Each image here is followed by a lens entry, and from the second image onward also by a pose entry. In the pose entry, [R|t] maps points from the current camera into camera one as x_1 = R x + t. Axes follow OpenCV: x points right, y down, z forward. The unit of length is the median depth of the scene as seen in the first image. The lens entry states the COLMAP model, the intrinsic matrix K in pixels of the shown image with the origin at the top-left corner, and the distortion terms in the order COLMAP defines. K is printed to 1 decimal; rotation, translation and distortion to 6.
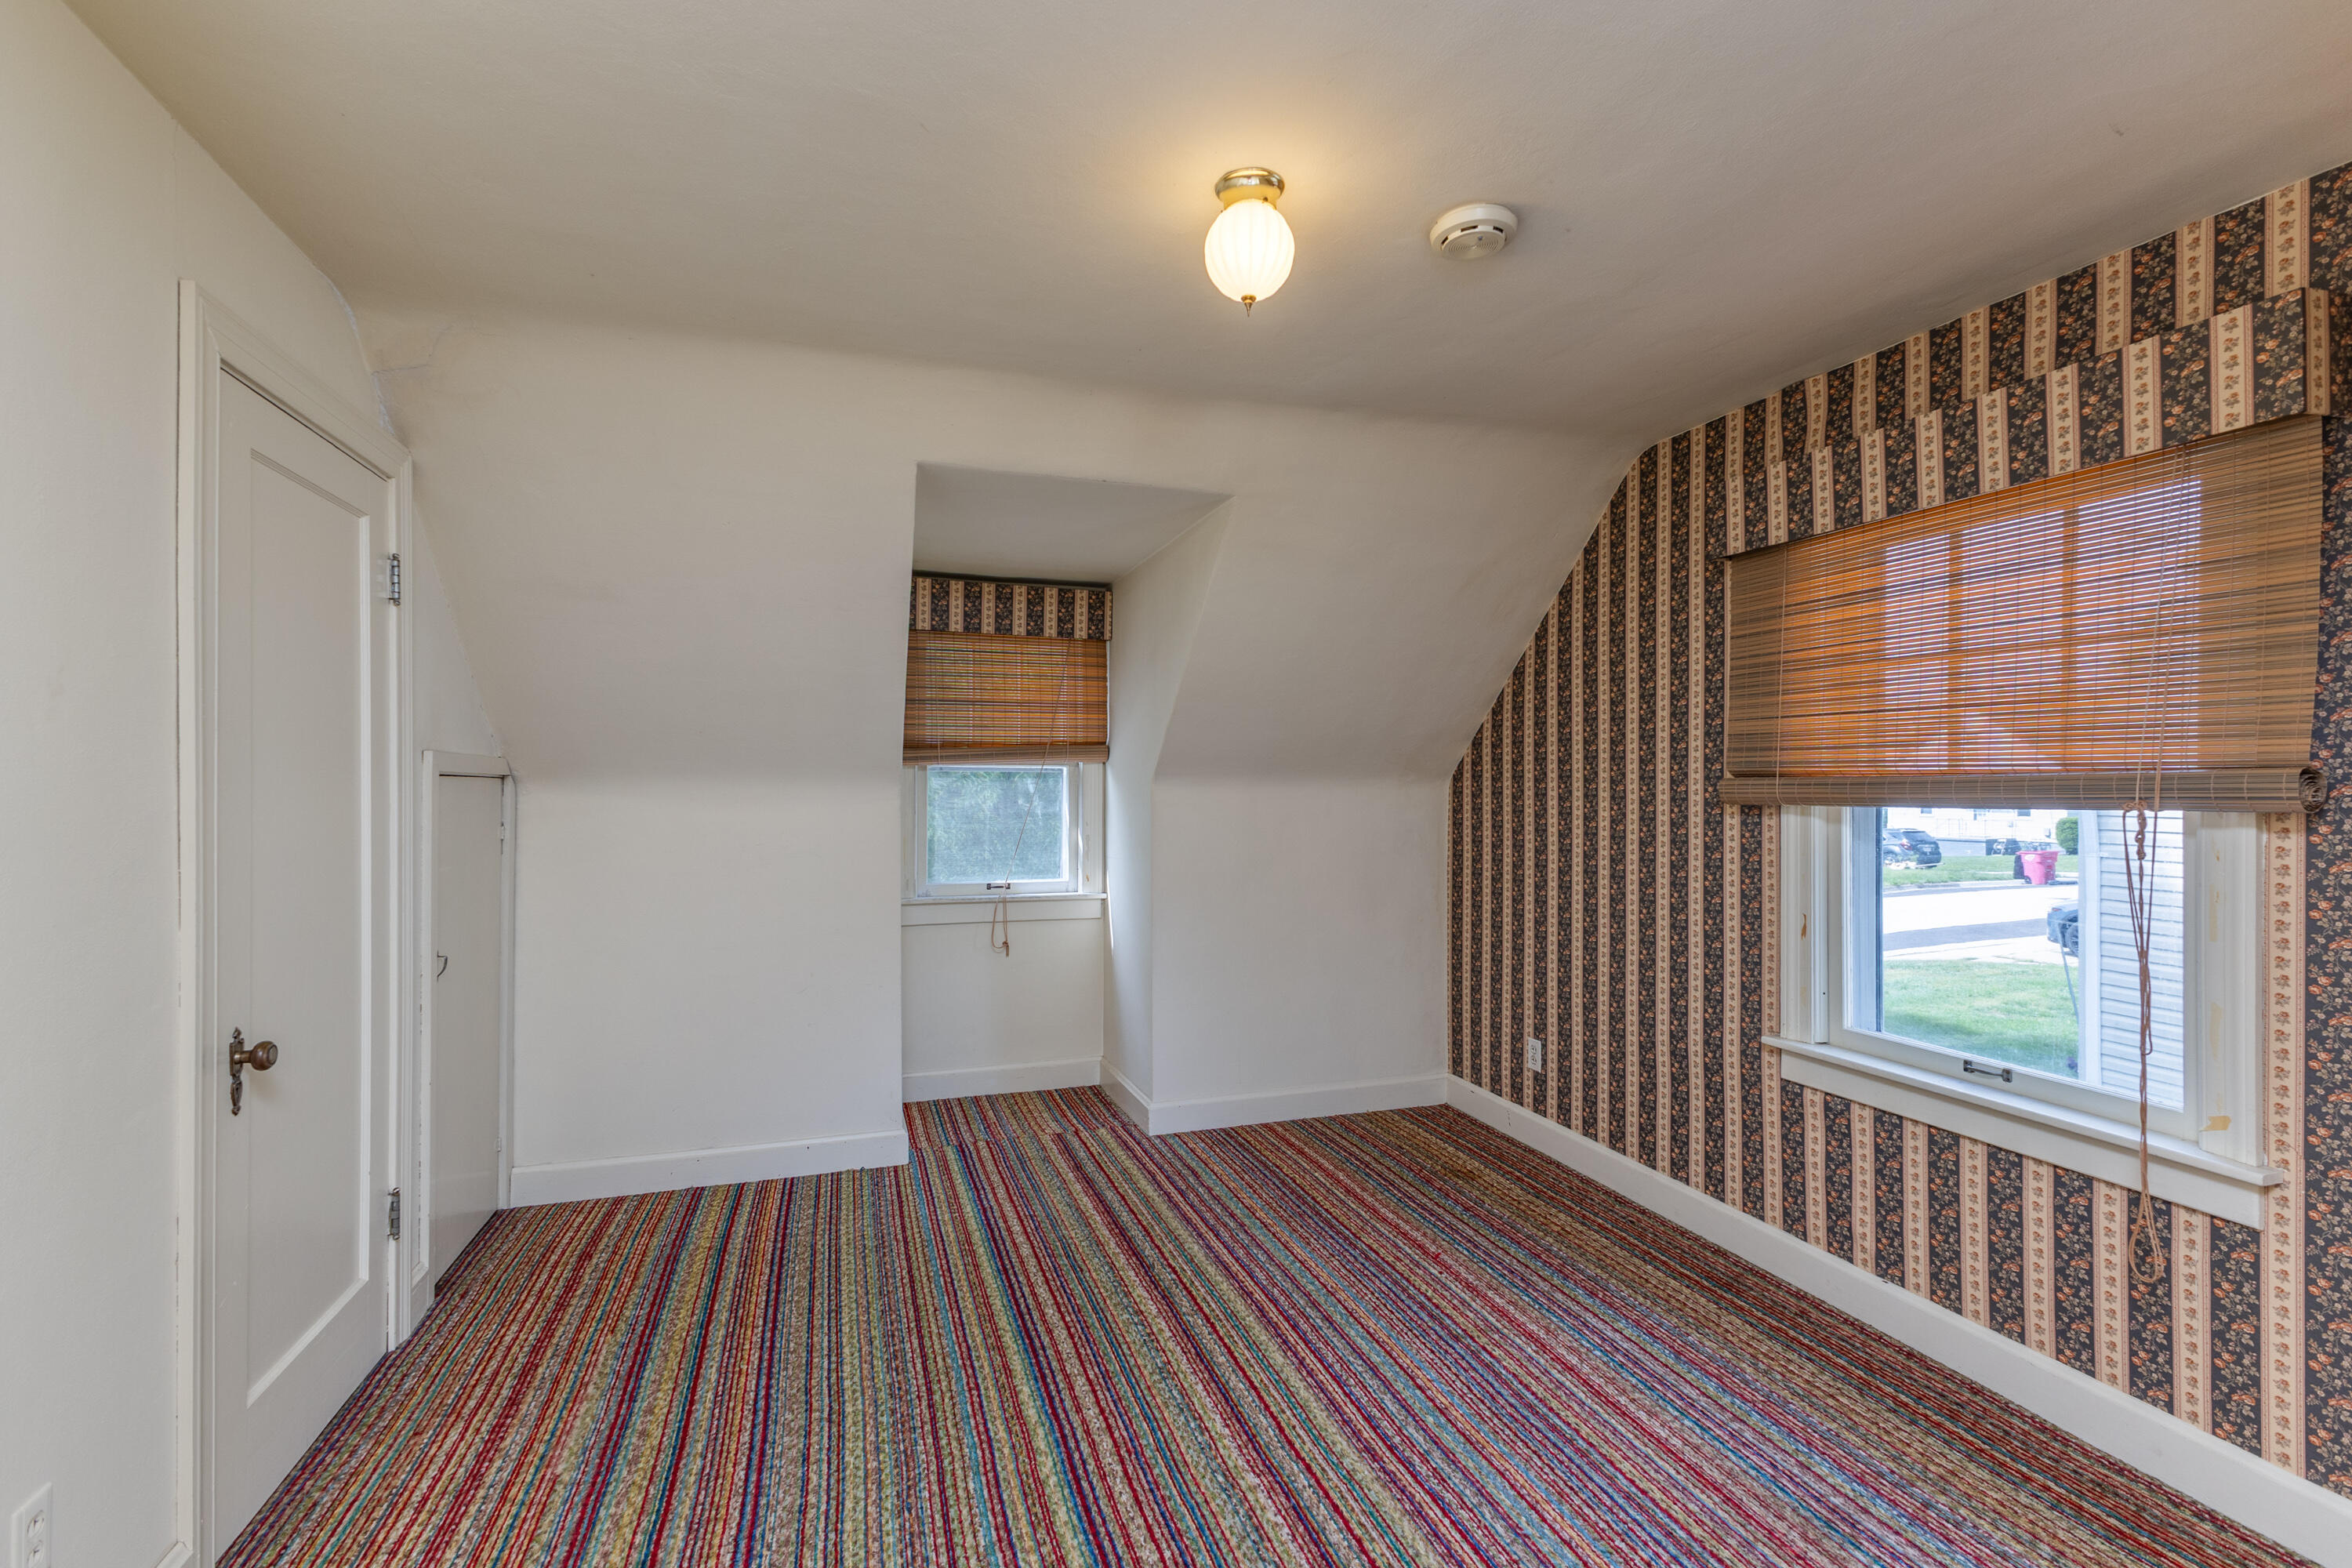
lens RADIAL K [[1018.4, 0, 1178.6], [0, 1018.4, 779.7], [0, 0, 1]] dist [-0.003156, 0.000132]
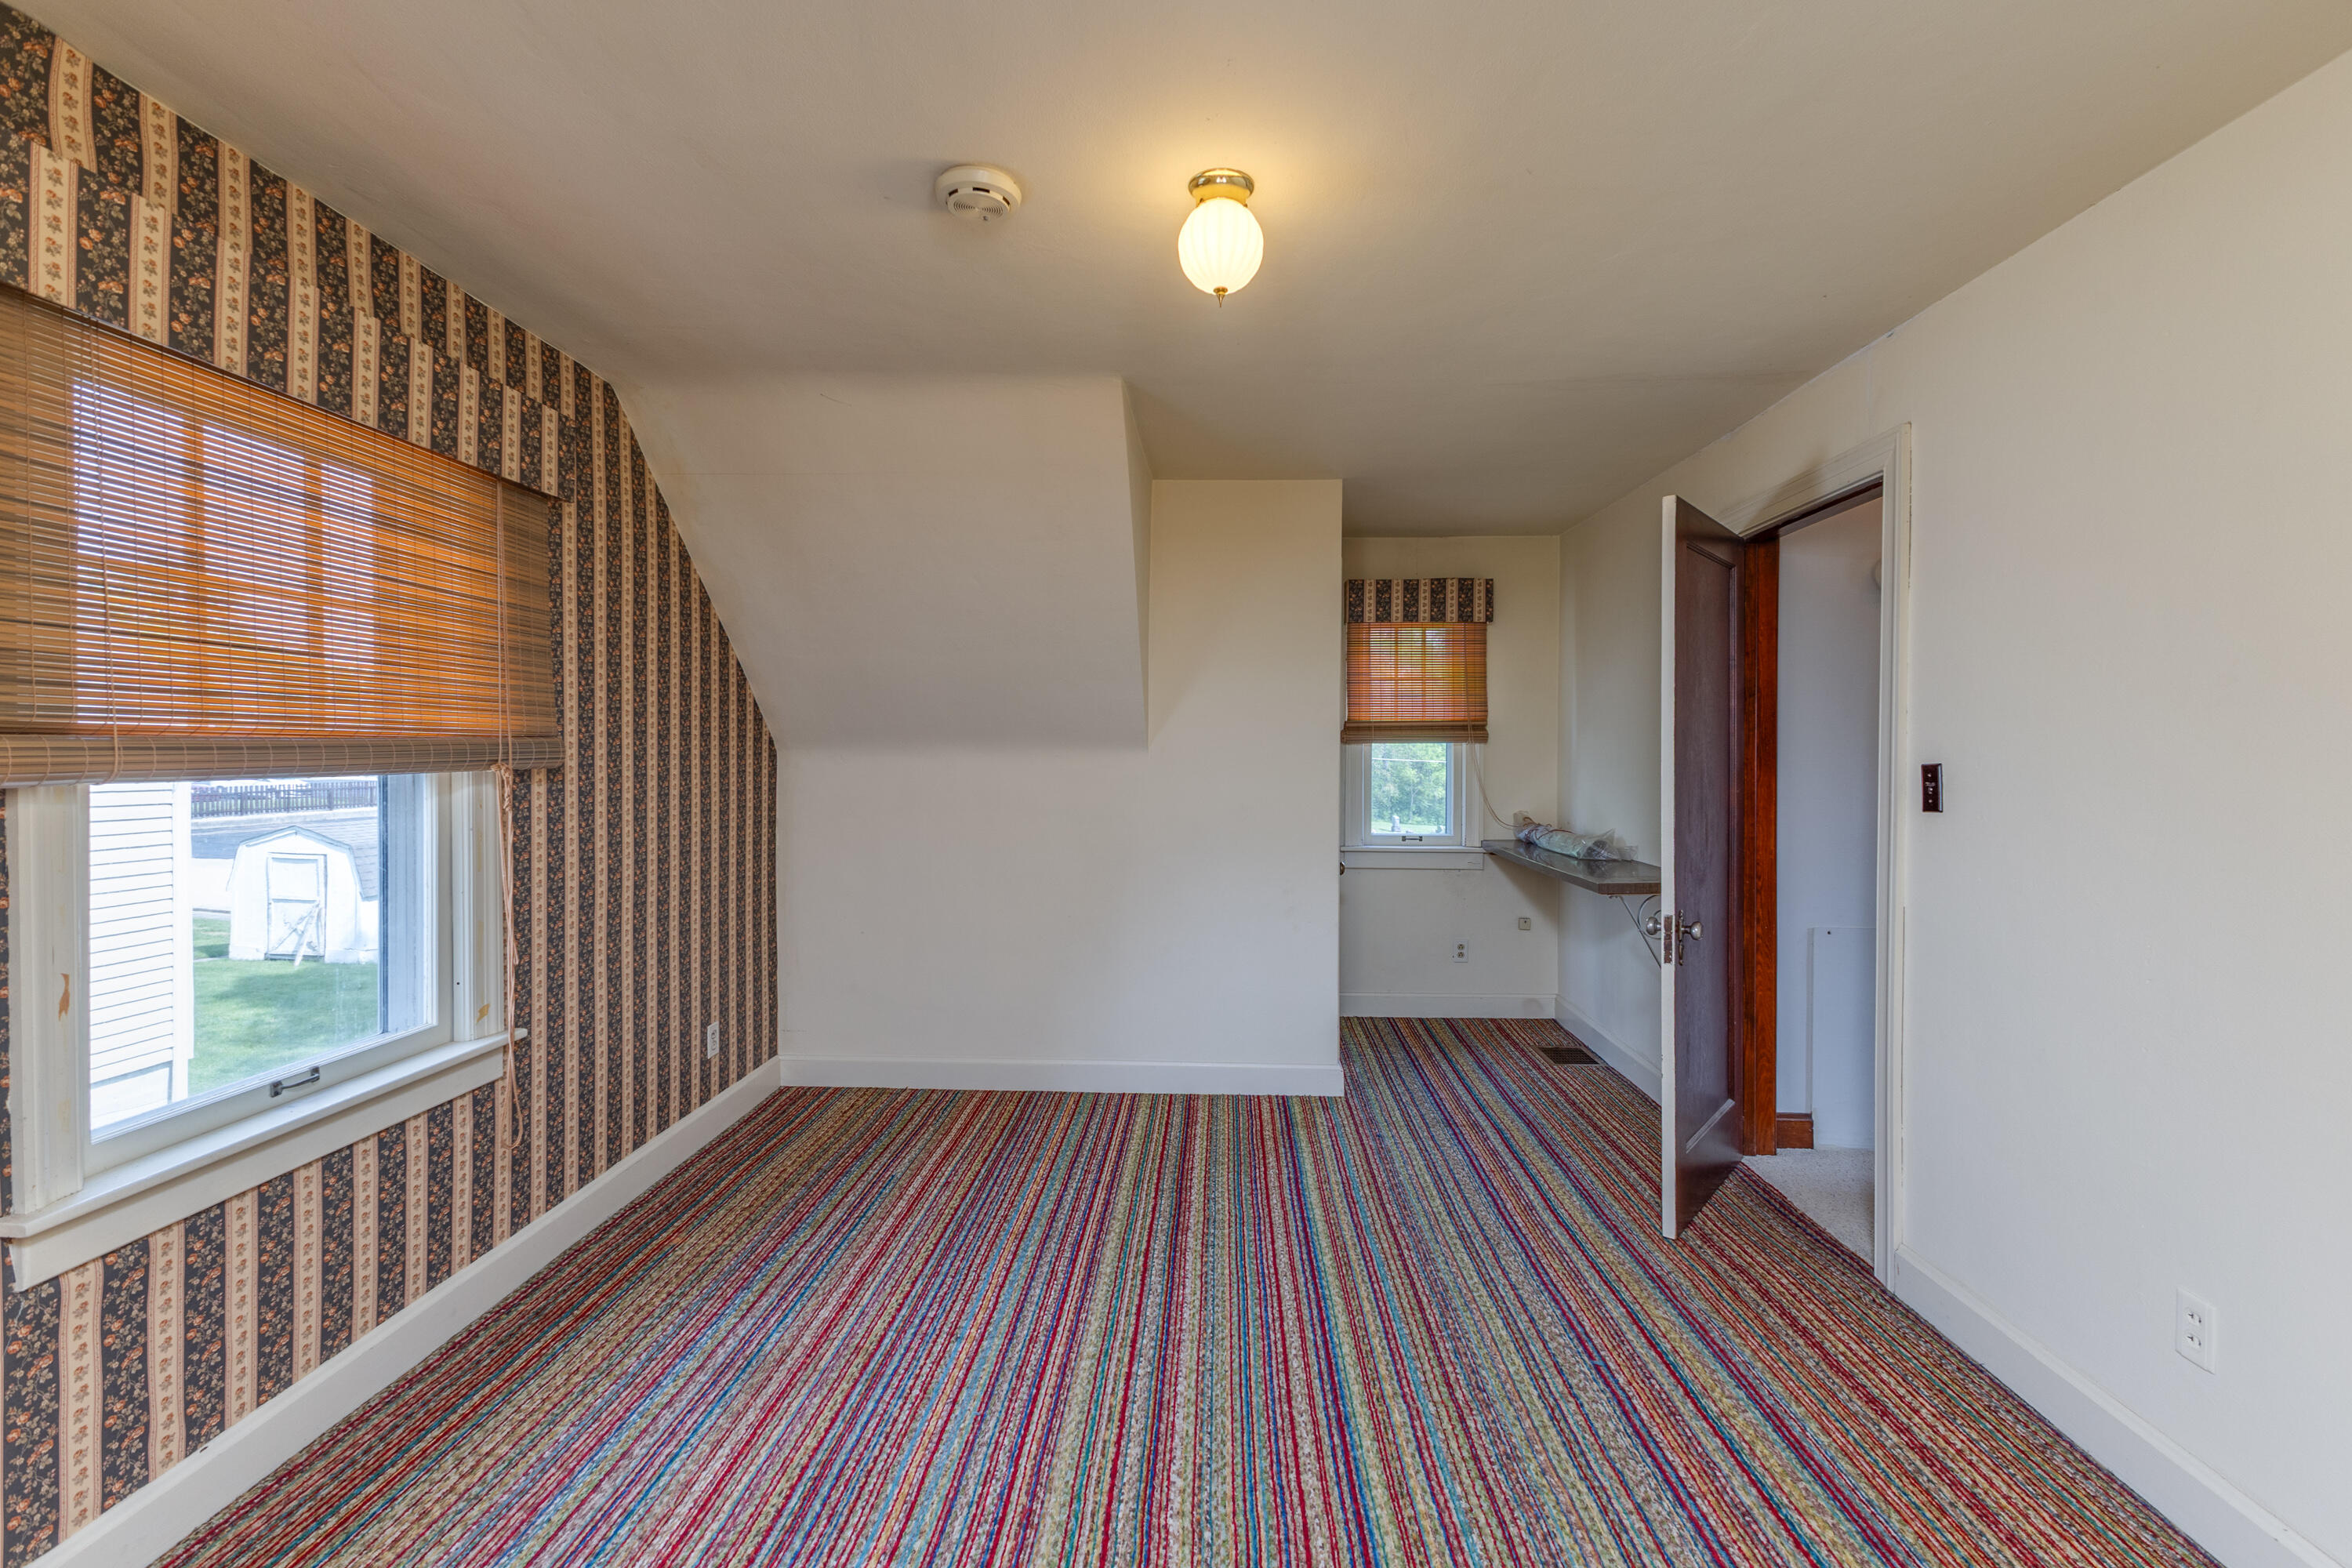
lens RADIAL K [[1018.4, 0, 1198.1], [0, 1018.4, 742.9], [0, 0, 1]] dist [-0.003156, 0.000132]
pose [[-0.941316, 0.000034, 0.337526, -0.259565], [-0.002451, 0.999973, -0.006937, 0.006416], [-0.337517, -0.007357, -0.941291, 1.916255]]
